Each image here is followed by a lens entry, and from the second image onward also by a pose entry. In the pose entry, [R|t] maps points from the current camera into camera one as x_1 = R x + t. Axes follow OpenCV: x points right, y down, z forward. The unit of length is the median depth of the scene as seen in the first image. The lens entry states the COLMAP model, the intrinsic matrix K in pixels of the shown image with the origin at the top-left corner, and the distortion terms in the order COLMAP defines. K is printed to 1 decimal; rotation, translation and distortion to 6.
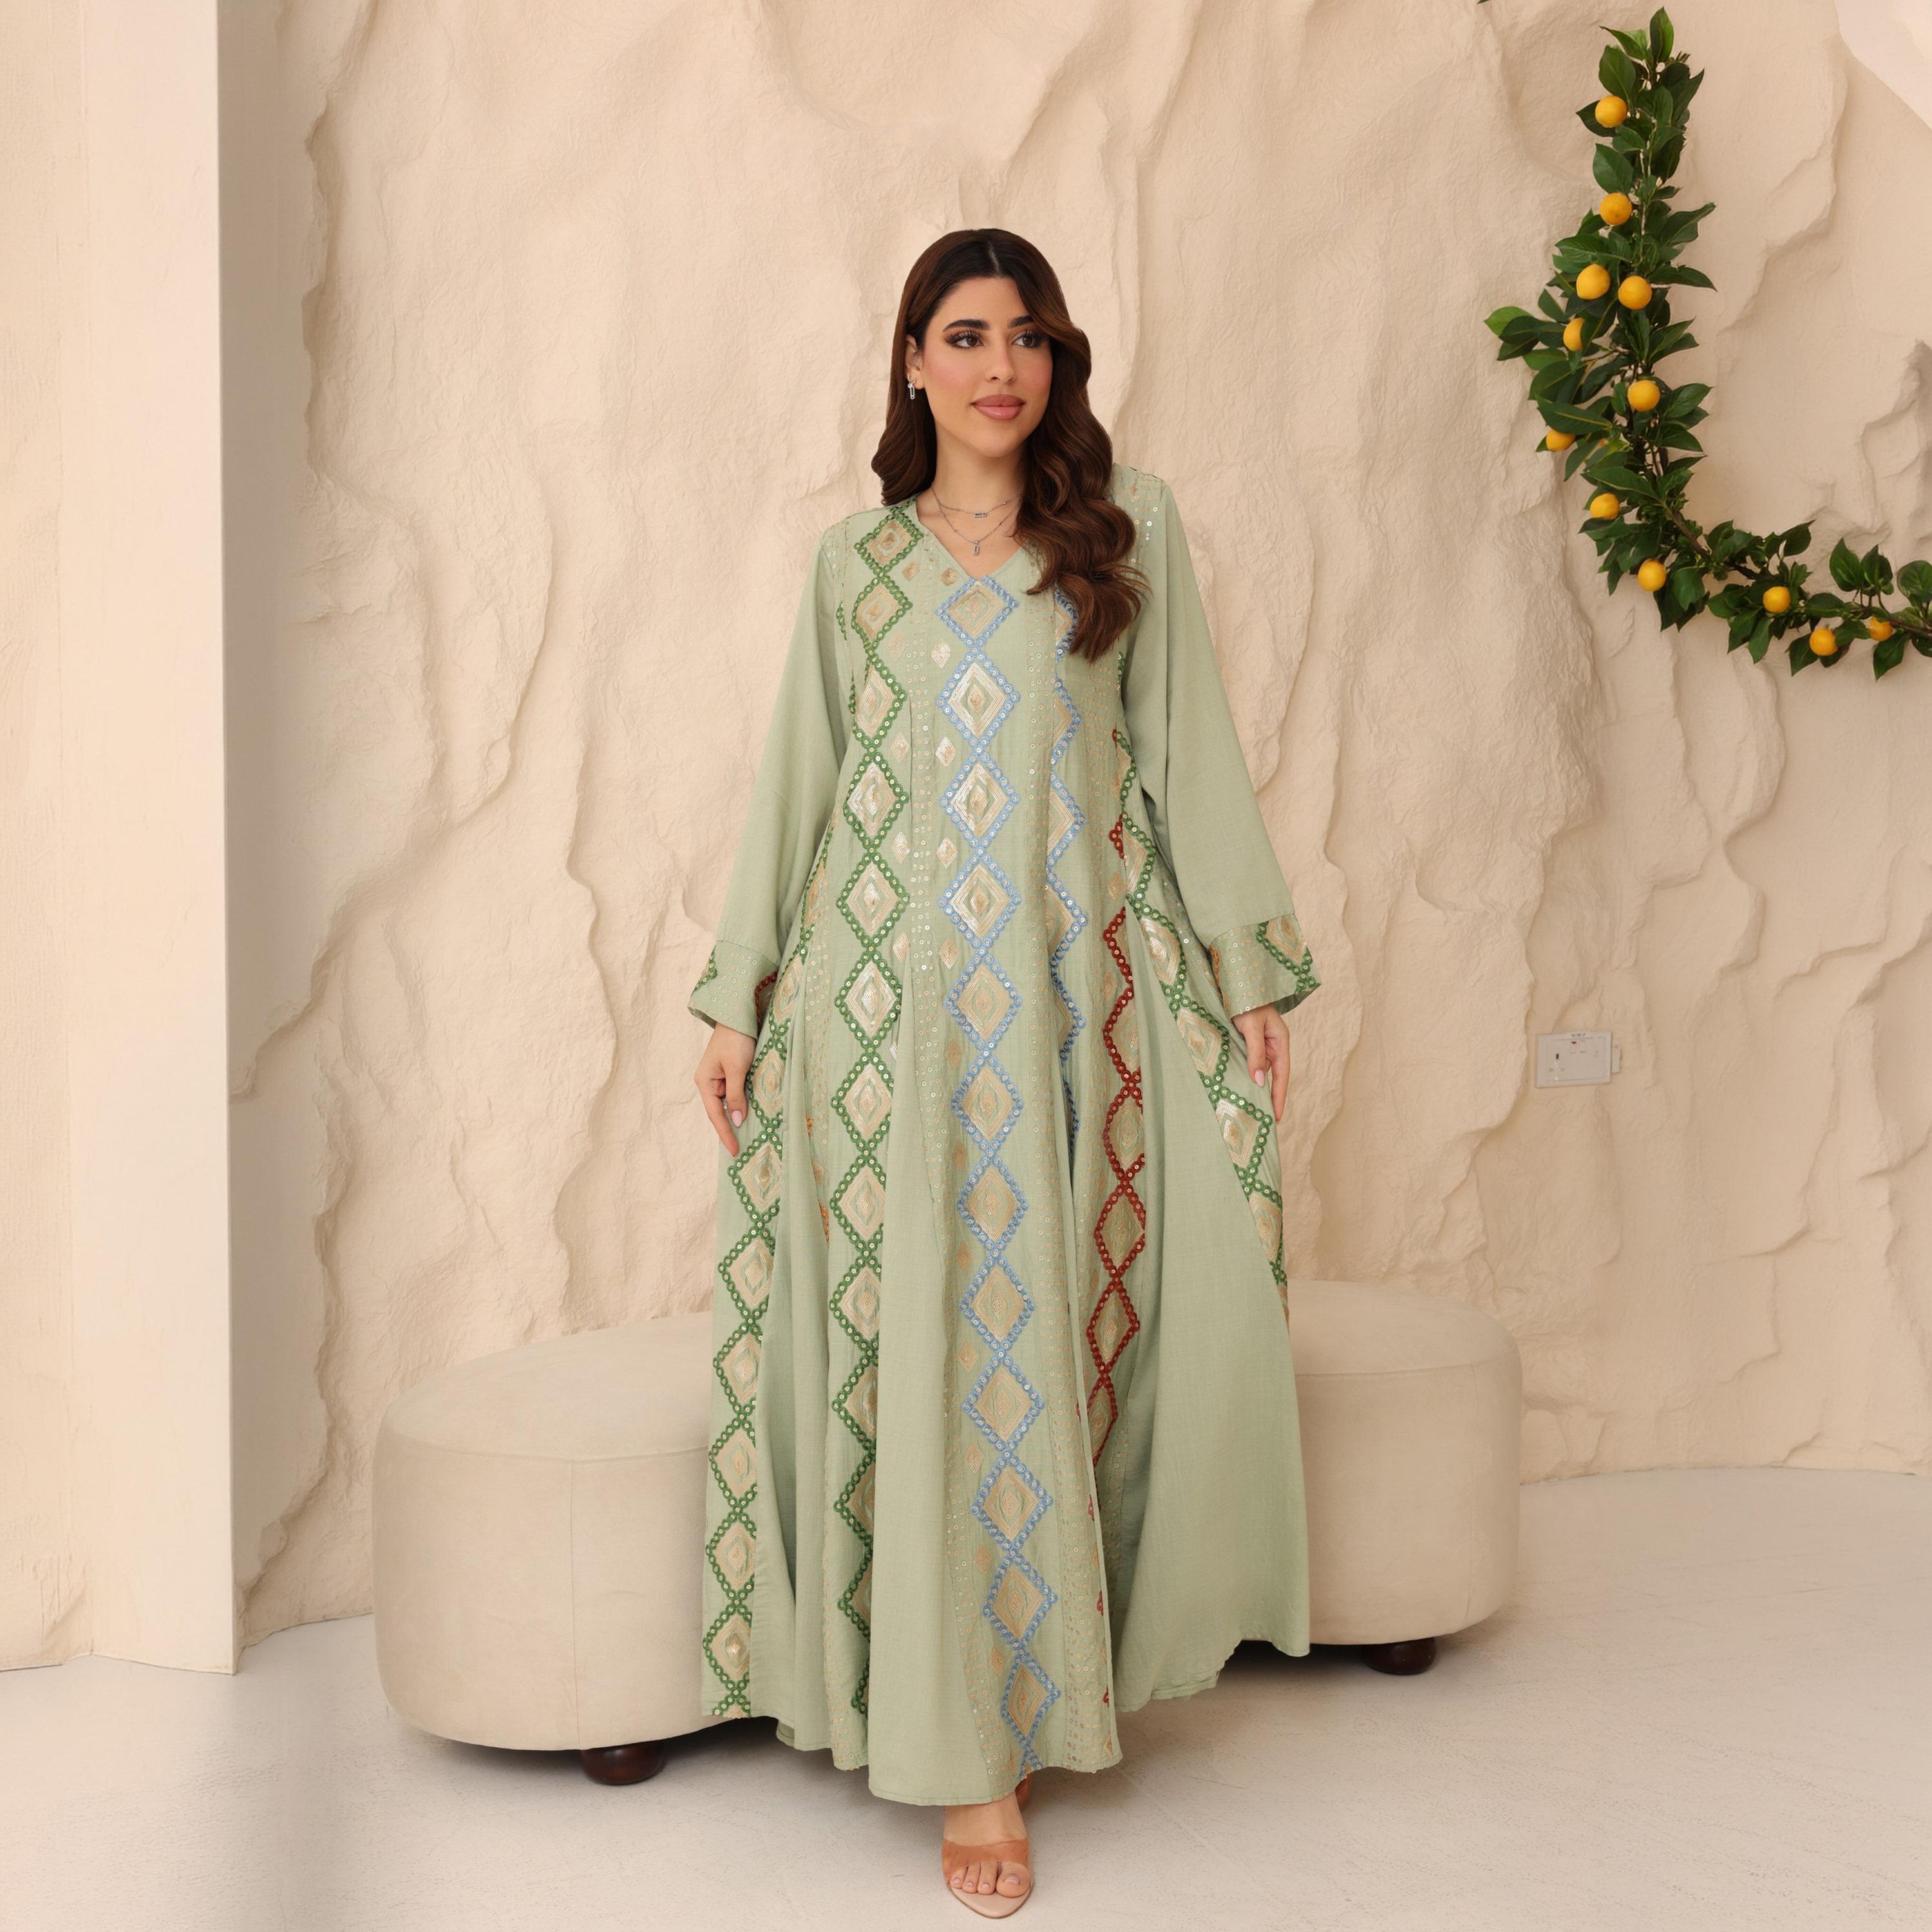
lens RADIAL K [[4238.0, 0, 966.0], [0, 4238.0, 966.0], [0, 0, 1]] dist [0.161535, 0.738250]
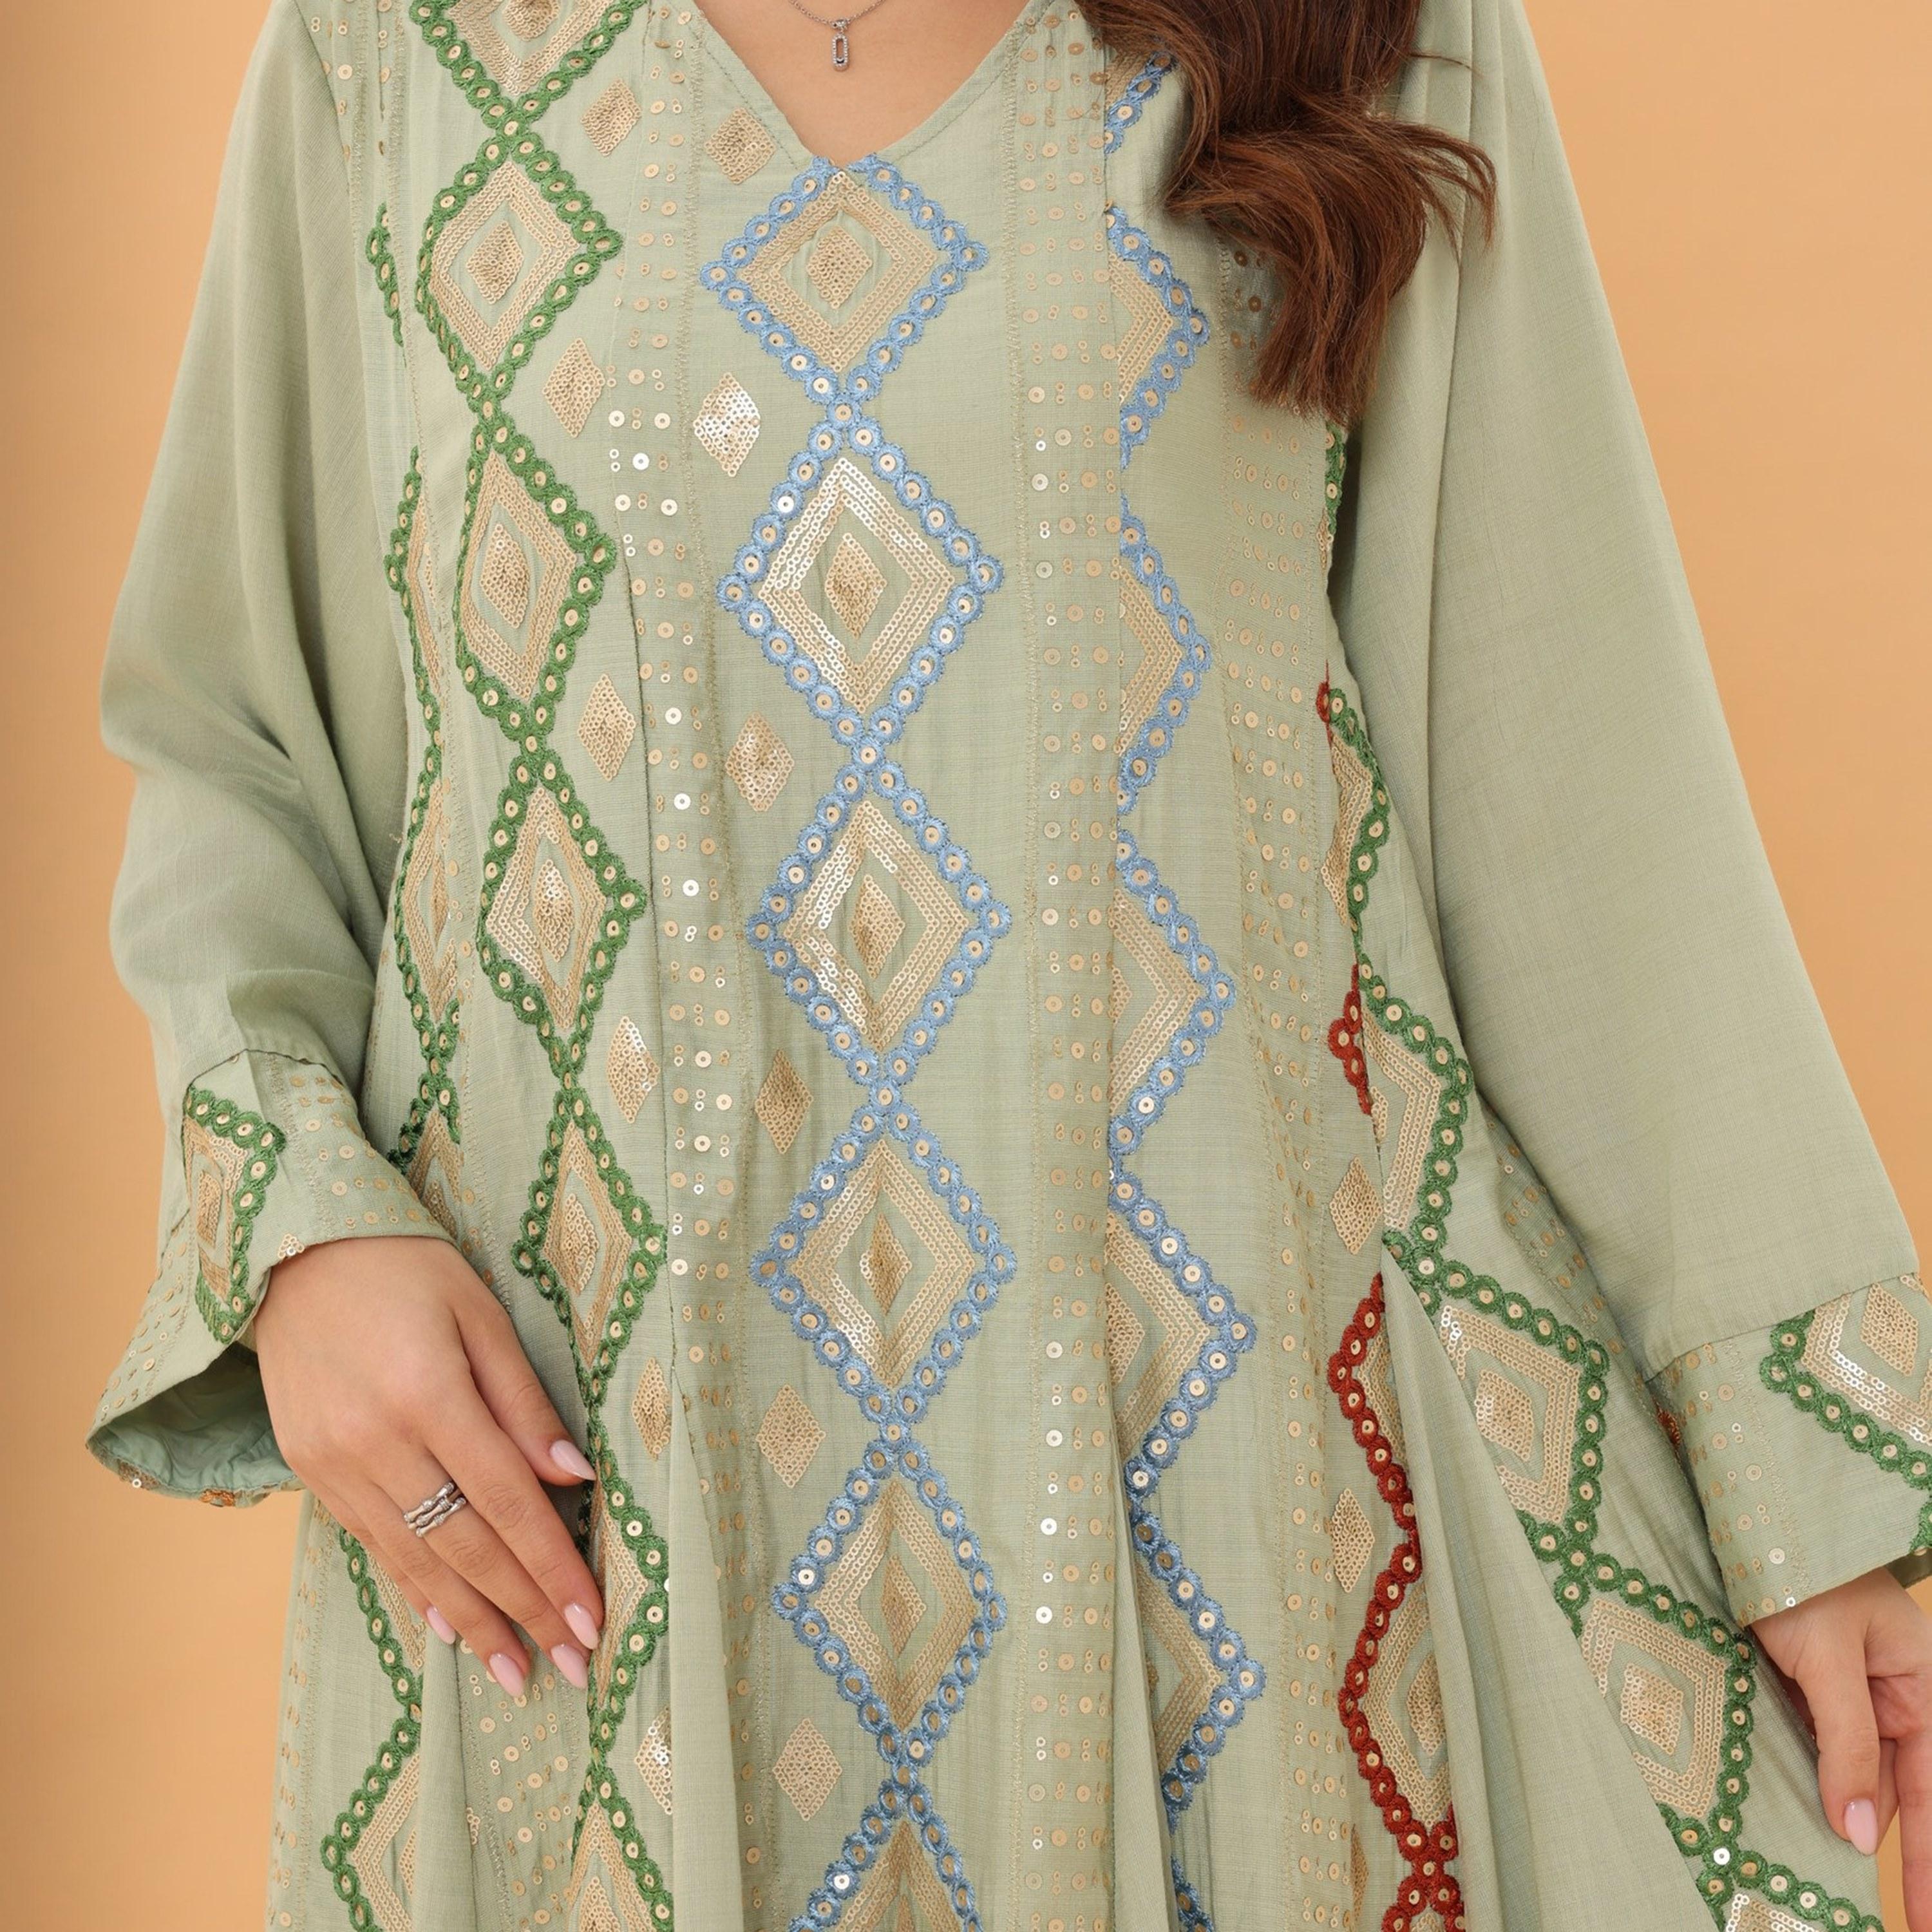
lens RADIAL K [[6710.7, 0, 966.0], [0, 6710.7, 966.0], [0, 0, 1]] dist [-0.119010, -11.729151]
pose [[0.997506, -0.050799, 0.049008, -0.013414], [0.055941, 0.992357, -0.109995, 0.014488], [-0.043046, 0.112462, 0.992723, 0.523180]]
